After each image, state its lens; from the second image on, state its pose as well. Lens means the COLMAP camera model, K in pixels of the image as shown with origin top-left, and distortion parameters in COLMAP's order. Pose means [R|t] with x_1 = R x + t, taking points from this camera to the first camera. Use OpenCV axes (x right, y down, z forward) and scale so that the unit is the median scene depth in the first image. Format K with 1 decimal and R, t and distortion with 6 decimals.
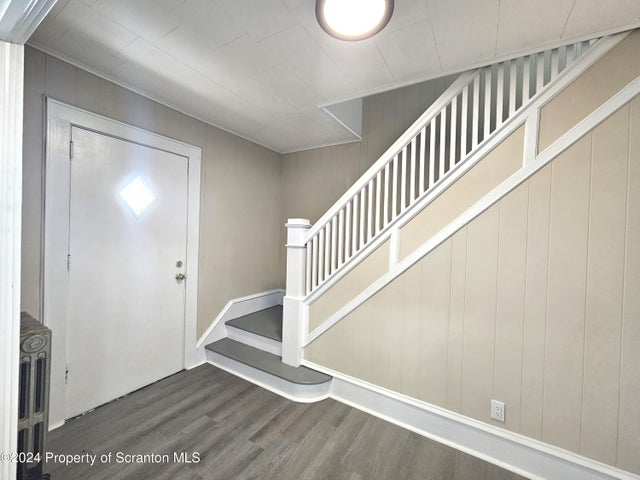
lens RADIAL K [[263.5, 0, 319.5], [0, 263.5, 238.0], [0, 0, 1]] dist [0.000530, 0.000000]
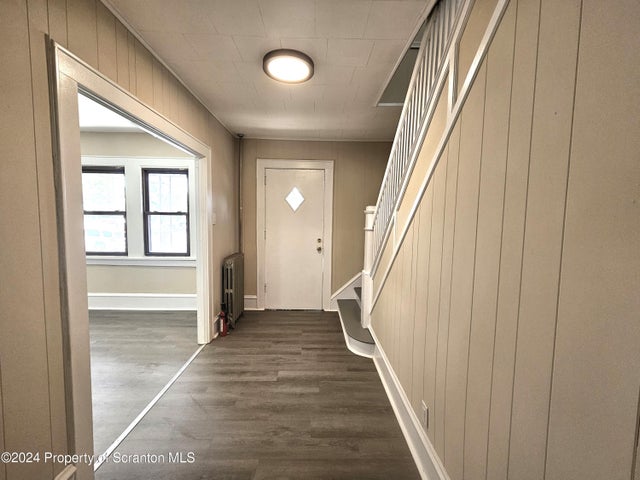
lens RADIAL K [[263.5, 0, 318.3], [0, 263.5, 240.6], [0, 0, 1]] dist [0.000530, 0.000000]
pose [[0.546598, 0.042479, -0.836317, 0.873813], [-0.012069, 0.999008, 0.042854, 0.038355], [0.837308, -0.013330, 0.546568, 0.176398]]
